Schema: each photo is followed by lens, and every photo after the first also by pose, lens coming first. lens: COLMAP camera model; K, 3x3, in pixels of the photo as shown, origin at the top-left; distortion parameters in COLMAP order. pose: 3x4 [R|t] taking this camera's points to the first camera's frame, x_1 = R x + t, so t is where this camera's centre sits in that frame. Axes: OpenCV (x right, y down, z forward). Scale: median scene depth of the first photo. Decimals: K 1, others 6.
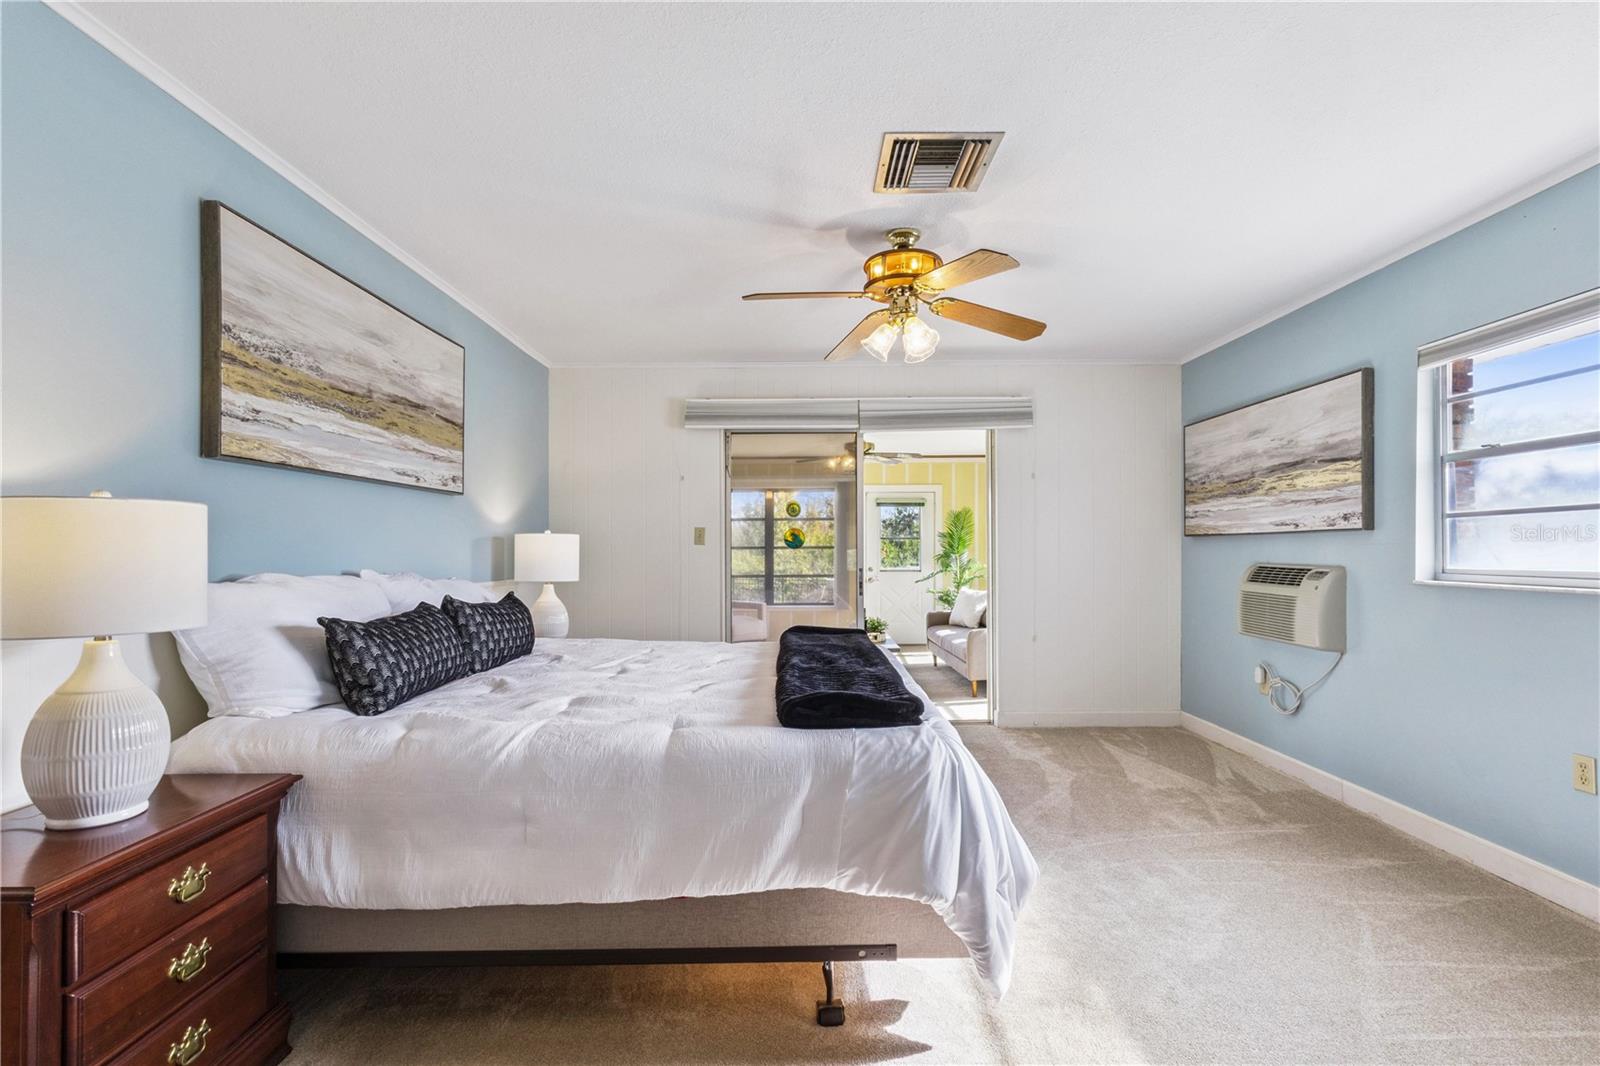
lens RADIAL K [[756.0, 0, 802.9], [0, 756.0, 548.4], [0, 0, 1]] dist [0.002523, 0.000304]
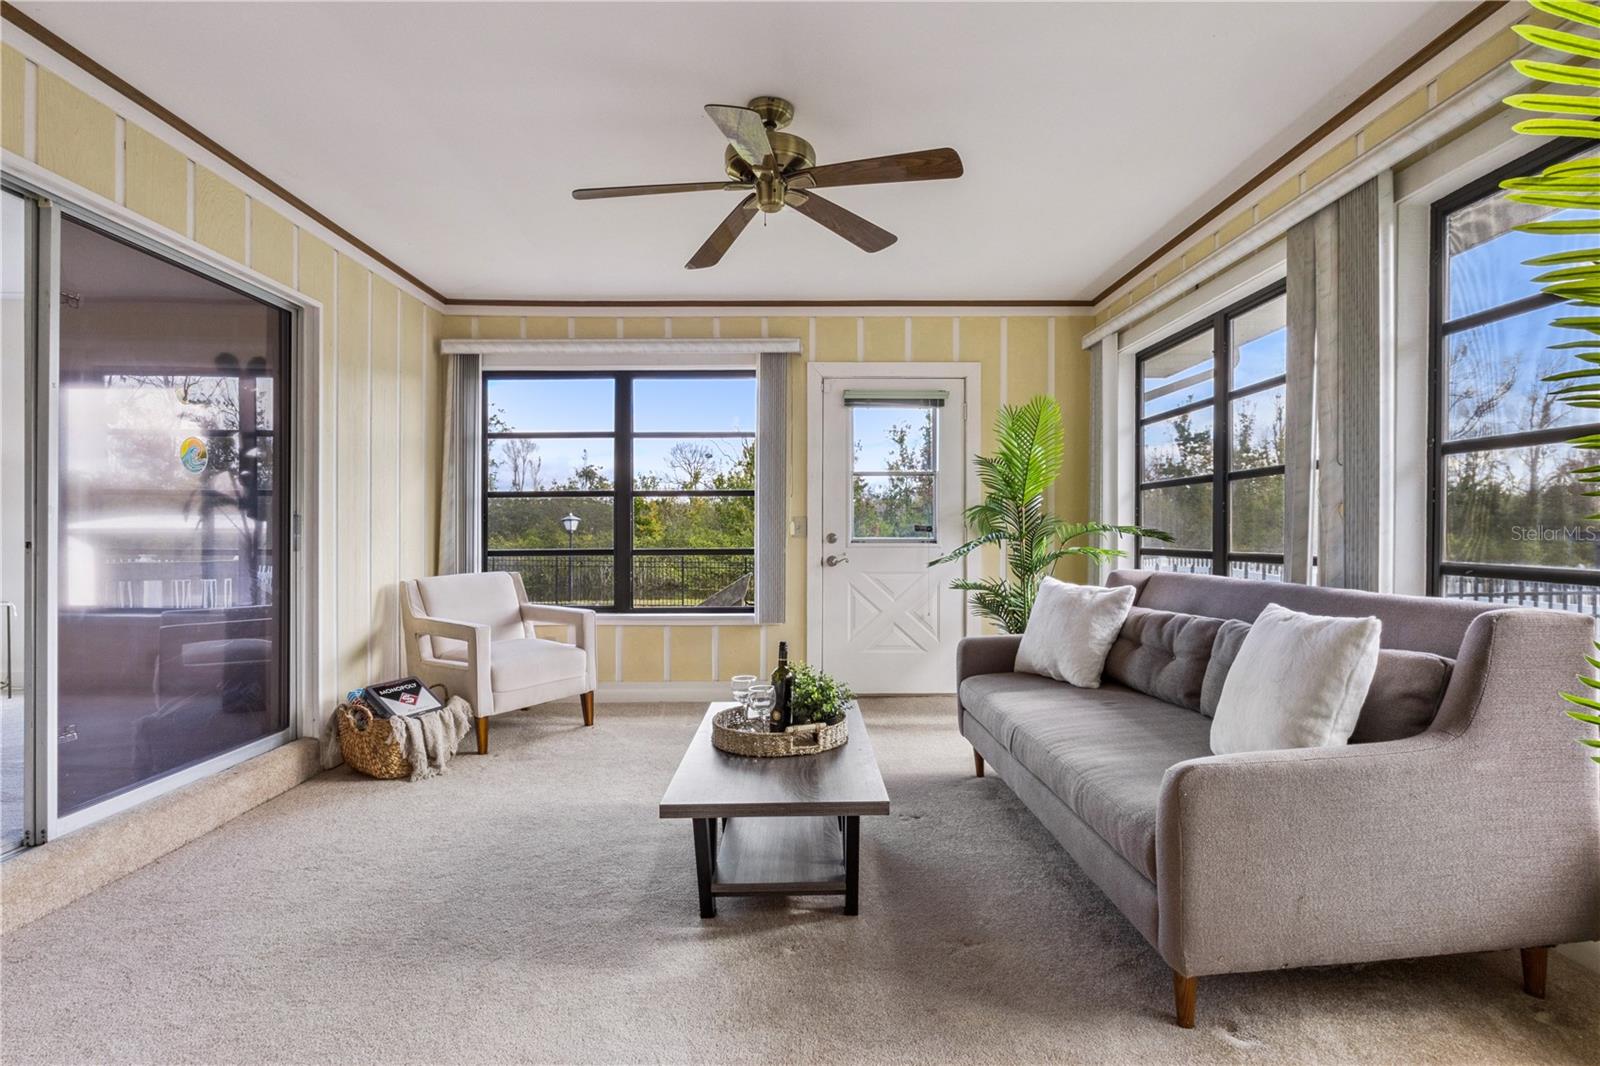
lens RADIAL K [[787.8, 0, 800.0], [0, 787.8, 533.0], [0, 0, 1]] dist [-0.001245, -0.000100]
pose [[0.999970, 0.003984, 0.006689, 0.224498], [-0.004003, 0.999988, 0.002838, 0.078093], [-0.006677, -0.002864, 0.999974, 1.697418]]
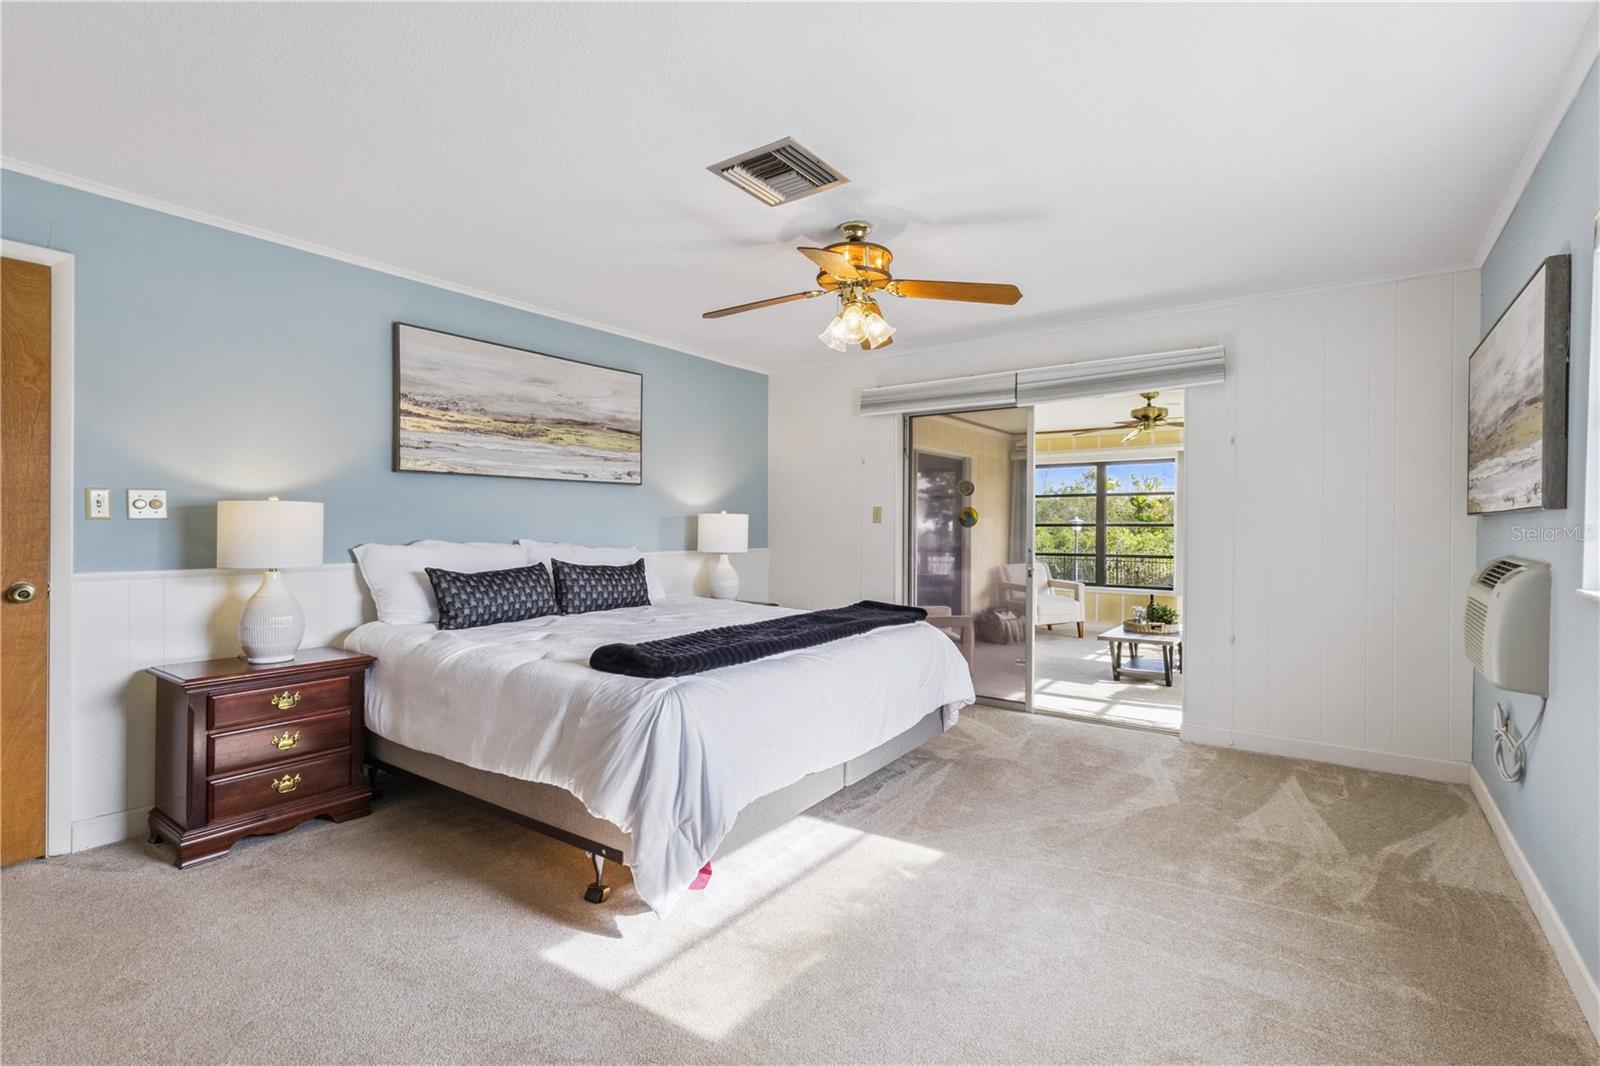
lens RADIAL K [[744.5, 0, 800.0], [0, 744.5, 533.0], [0, 0, 1]] dist [0.002371, 0.000128]
pose [[0.807196, 0.014856, -0.590096, 0.683475], [-0.006798, 0.999851, 0.015874, -0.010738], [0.590244, -0.008802, 0.807177, 0.125978]]
